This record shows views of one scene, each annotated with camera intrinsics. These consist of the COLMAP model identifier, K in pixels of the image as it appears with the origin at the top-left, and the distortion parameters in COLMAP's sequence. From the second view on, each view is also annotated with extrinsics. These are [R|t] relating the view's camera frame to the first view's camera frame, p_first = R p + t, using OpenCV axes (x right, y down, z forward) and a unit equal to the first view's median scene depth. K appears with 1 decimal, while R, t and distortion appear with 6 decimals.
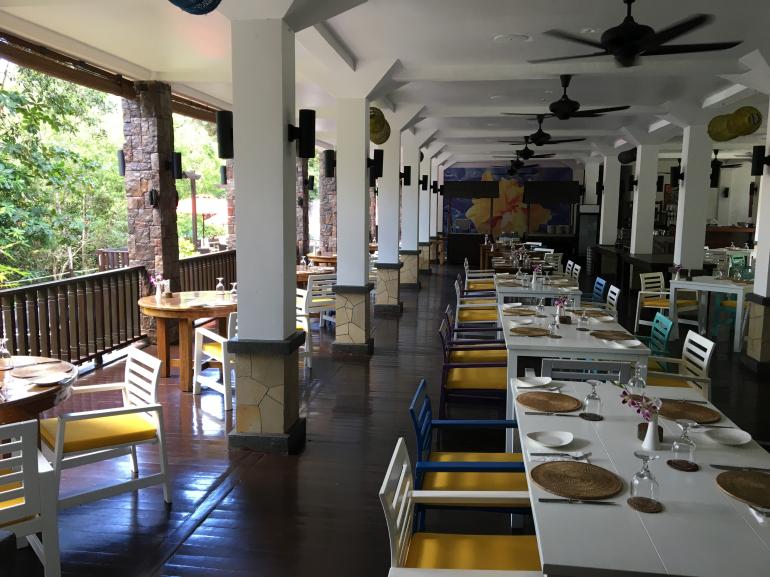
lens RADIAL K [[649.4, 0, 385.2], [0, 649.4, 287.9], [0, 0, 1]] dist [0.032577, -0.006980]
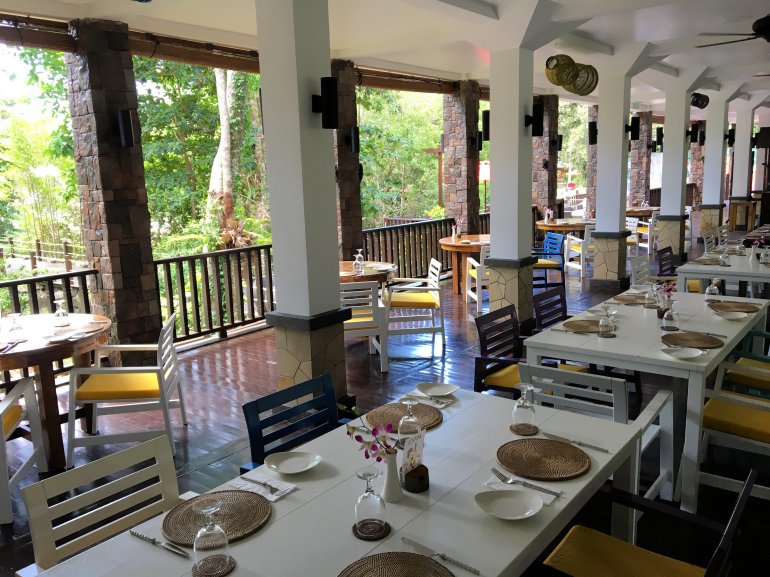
lens RADIAL K [[649.4, 0, 384.9], [0, 649.4, 290.2], [0, 0, 1]] dist [0.032577, -0.006980]
pose [[0.862476, 0.048265, -0.503791, 0.296452], [-0.018640, 0.997796, 0.063682, -0.016229], [0.505754, -0.045534, 0.861475, 0.139343]]
